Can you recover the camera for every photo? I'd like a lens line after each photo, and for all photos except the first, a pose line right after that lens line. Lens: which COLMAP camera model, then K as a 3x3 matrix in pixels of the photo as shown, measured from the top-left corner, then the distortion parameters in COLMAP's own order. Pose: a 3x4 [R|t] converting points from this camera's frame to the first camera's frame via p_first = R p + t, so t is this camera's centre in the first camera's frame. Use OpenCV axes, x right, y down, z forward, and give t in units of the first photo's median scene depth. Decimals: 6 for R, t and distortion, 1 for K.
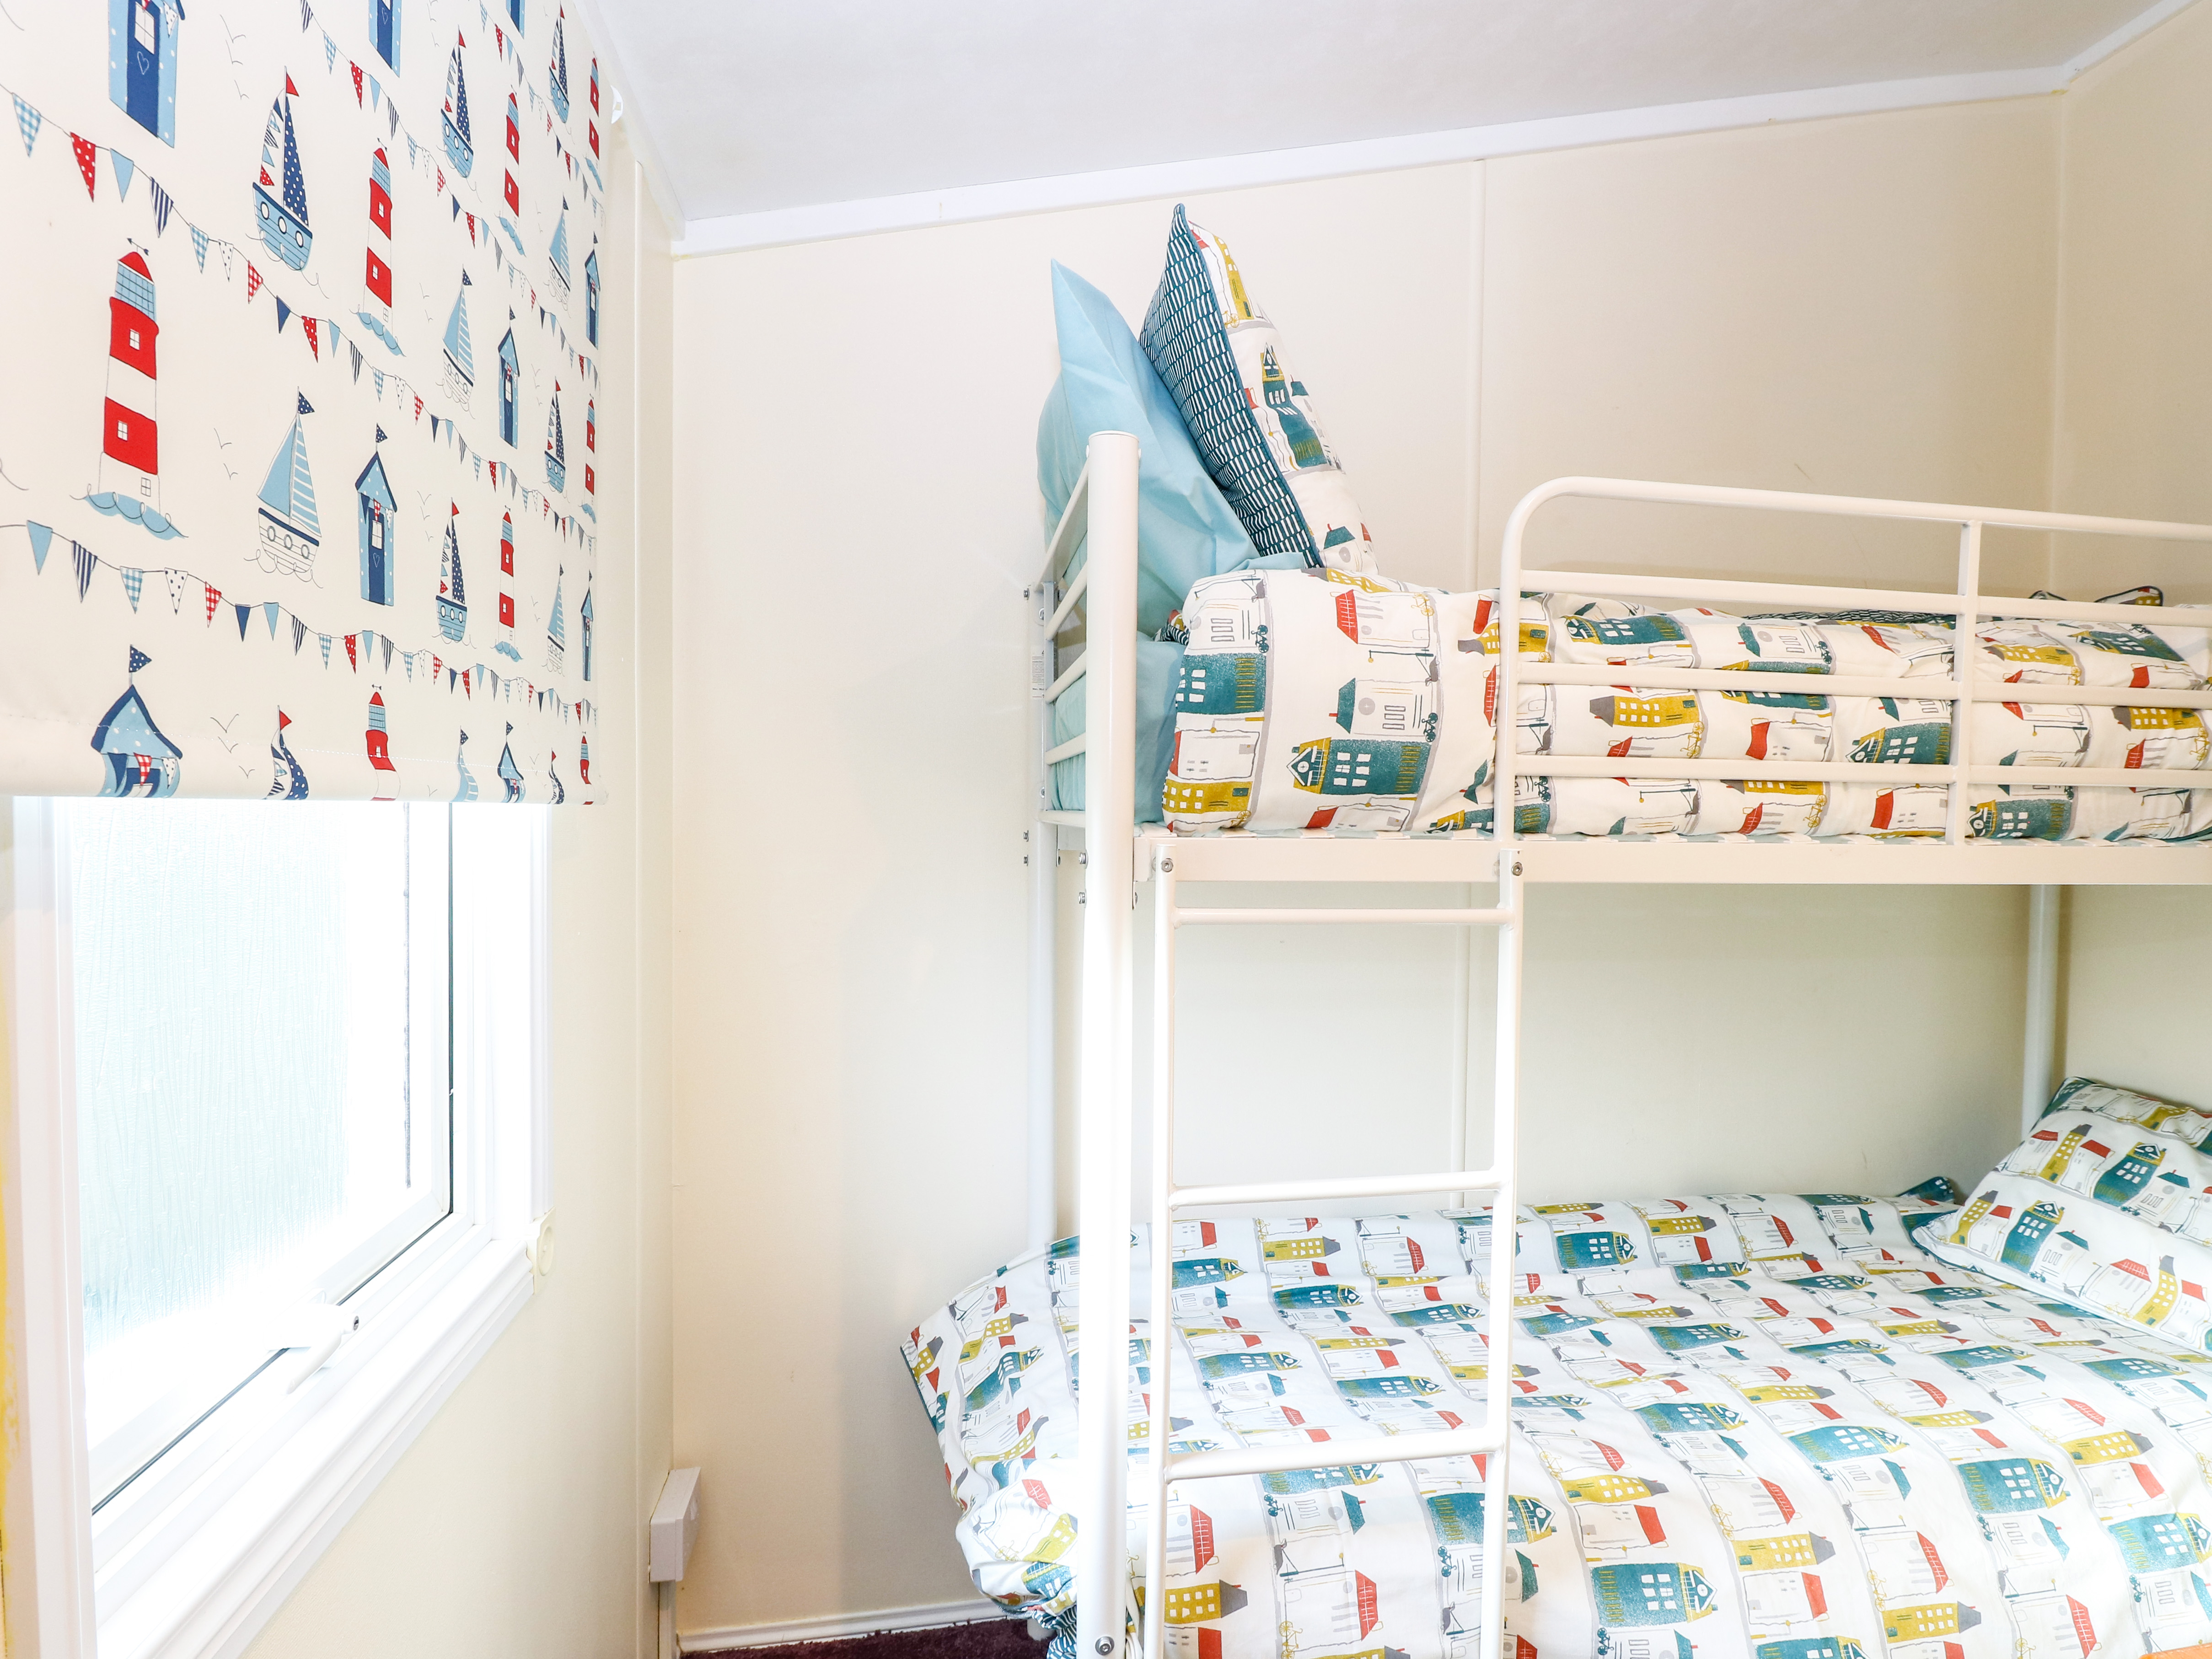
lens RADIAL K [[1228.2, 0, 1176.8], [0, 1228.2, 852.4], [0, 0, 1]] dist [0.003688, -0.014523]
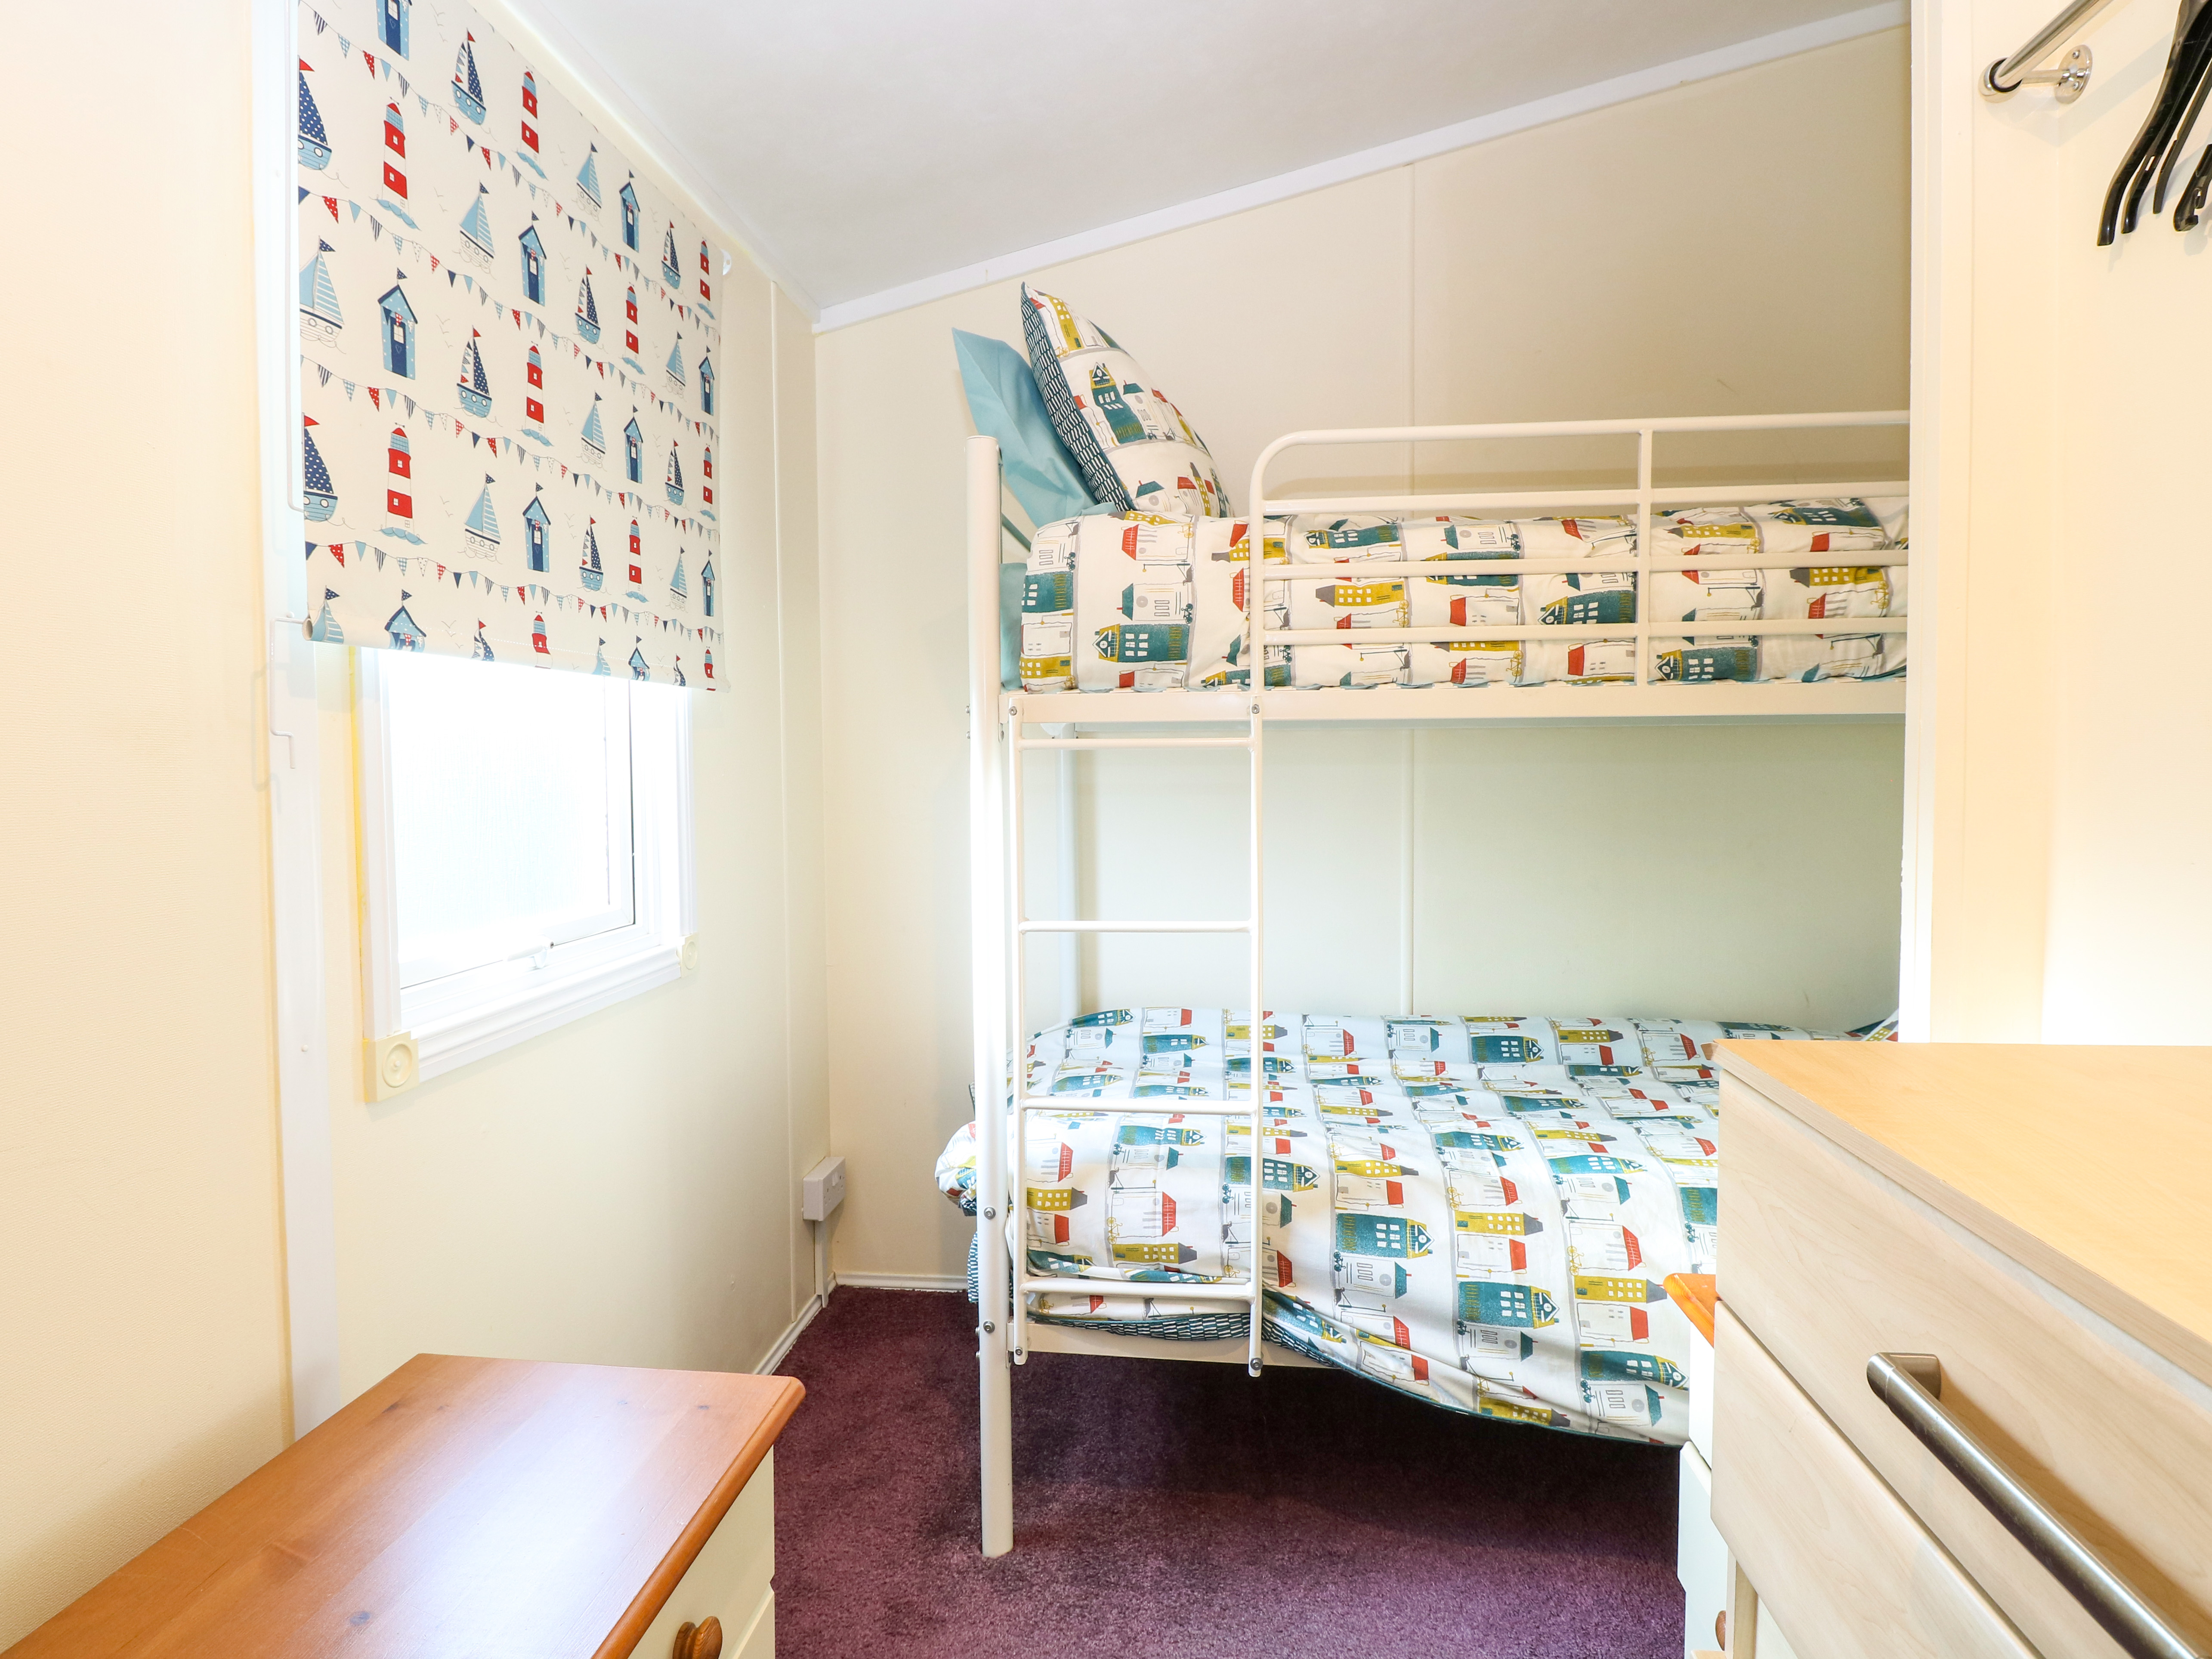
lens RADIAL K [[1154.1, 0, 1111.2], [0, 1154.1, 807.1], [0, 0, 1]] dist [0.003311, -0.014168]
pose [[0.954346, -0.008211, -0.298591, 0.496495], [0.011160, 0.999904, 0.008172, 0.110462], [0.298496, -0.011131, 0.954346, -0.328695]]
